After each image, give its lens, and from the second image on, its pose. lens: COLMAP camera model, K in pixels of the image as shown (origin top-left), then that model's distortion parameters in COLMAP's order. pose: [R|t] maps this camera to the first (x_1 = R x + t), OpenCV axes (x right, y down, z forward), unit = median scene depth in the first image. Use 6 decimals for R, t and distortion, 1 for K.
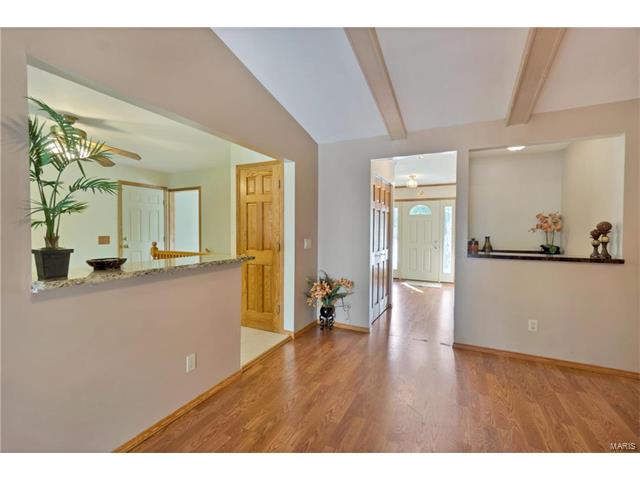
lens RADIAL K [[290.8, 0, 307.2], [0, 290.8, 240.9], [0, 0, 1]] dist [0.000663, -0.000469]
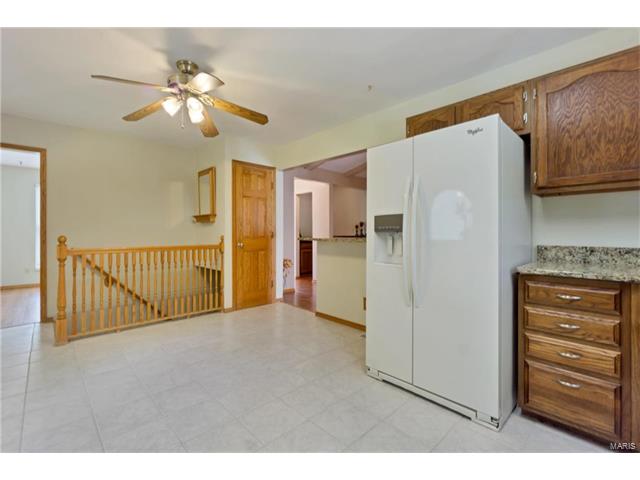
lens RADIAL K [[290.8, 0, 318.7], [0, 290.8, 235.6], [0, 0, 1]] dist [0.000663, -0.000469]
pose [[0.312451, -0.017544, 0.949772, -1.573037], [0.033414, 0.999414, 0.007468, 0.027801], [-0.949346, 0.029402, 0.312854, 0.515220]]
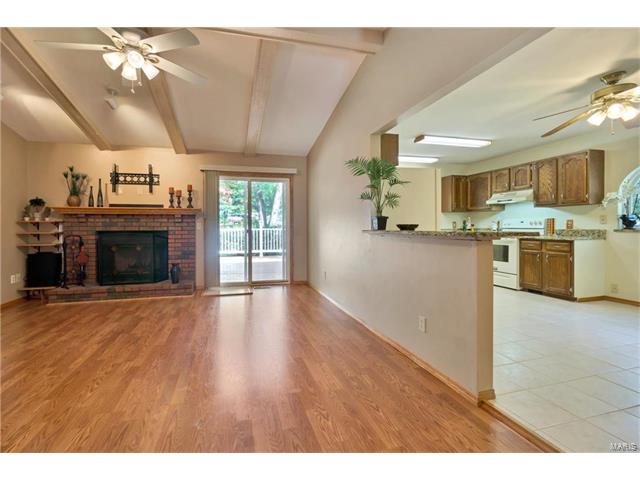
lens RADIAL K [[290.8, 0, 305.9], [0, 290.8, 228.9], [0, 0, 1]] dist [0.000663, -0.000469]
pose [[-0.743924, -0.009753, -0.668193, 0.442183], [-0.029618, 0.999392, 0.018388, 0.044460], [0.667607, 0.033470, -0.743761, 1.040946]]
